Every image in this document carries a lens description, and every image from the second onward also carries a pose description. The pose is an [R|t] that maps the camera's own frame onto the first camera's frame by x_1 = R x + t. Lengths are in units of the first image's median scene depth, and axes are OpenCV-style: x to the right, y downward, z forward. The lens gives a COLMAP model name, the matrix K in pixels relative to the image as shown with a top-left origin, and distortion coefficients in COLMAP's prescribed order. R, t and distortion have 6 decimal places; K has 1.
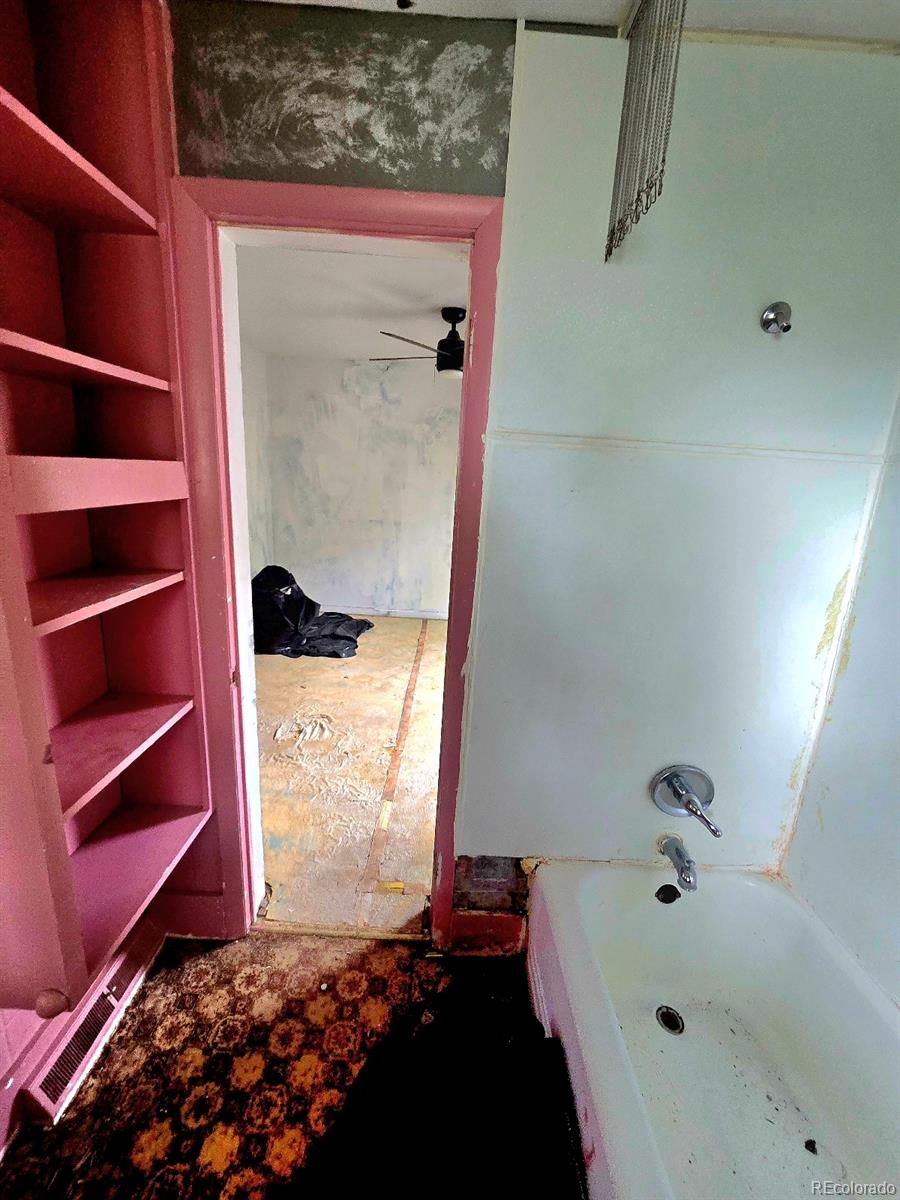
lens RADIAL K [[489.7, 0, 450.5], [0, 489.7, 592.2], [0, 0, 1]] dist [-0.006533, 0.001468]
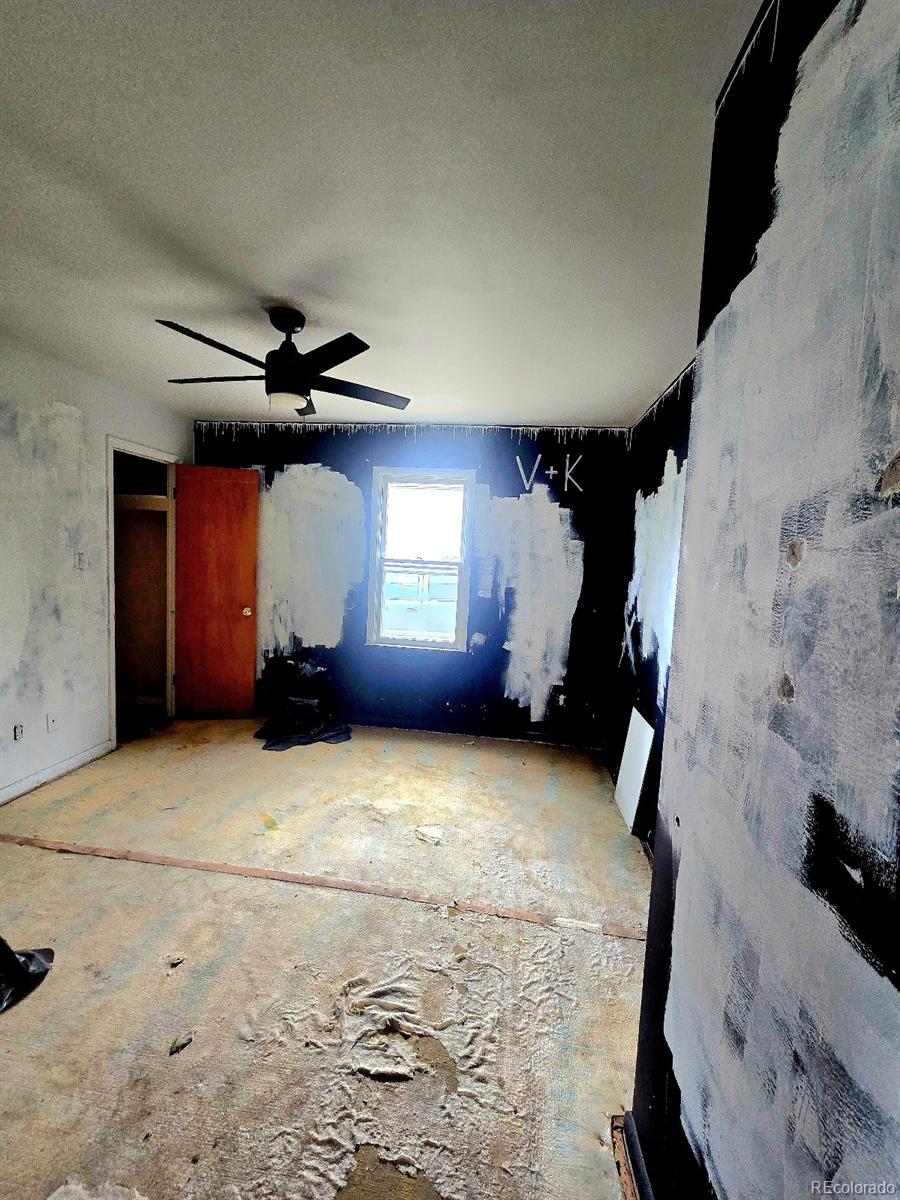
lens RADIAL K [[489.7, 0, 445.5], [0, 489.7, 594.2], [0, 0, 1]] dist [-0.006533, 0.001468]
pose [[0.124393, -0.127771, 0.983972, -0.462907], [0.195344, 0.975420, 0.101965, -0.131738], [-0.972814, 0.179530, 0.146295, 0.477332]]
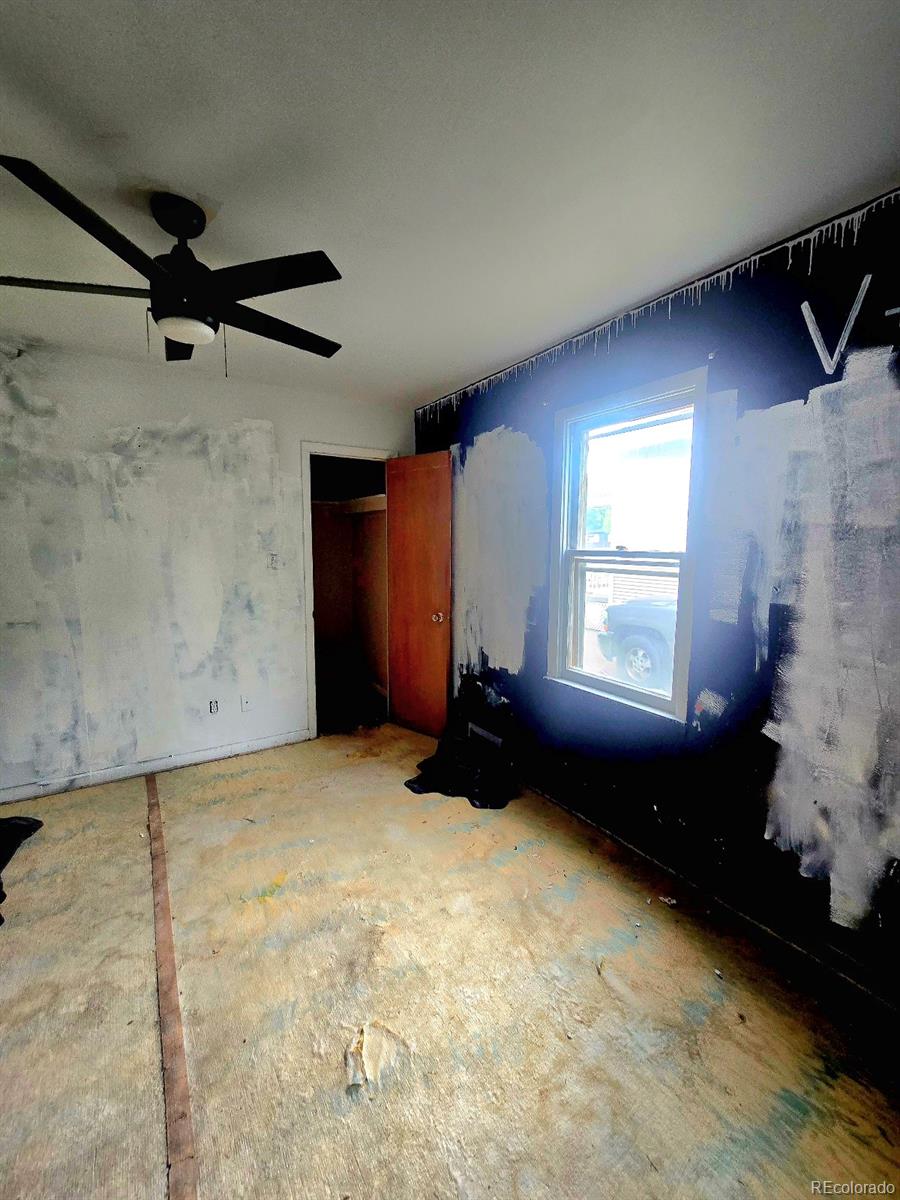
lens RADIAL K [[489.7, 0, 448.5], [0, 489.7, 596.6], [0, 0, 1]] dist [-0.006533, 0.001468]
pose [[0.834441, -0.109745, 0.540059, -0.049708], [0.170265, 0.983367, -0.063245, -0.063328], [-0.524135, 0.144727, 0.839247, 0.310894]]
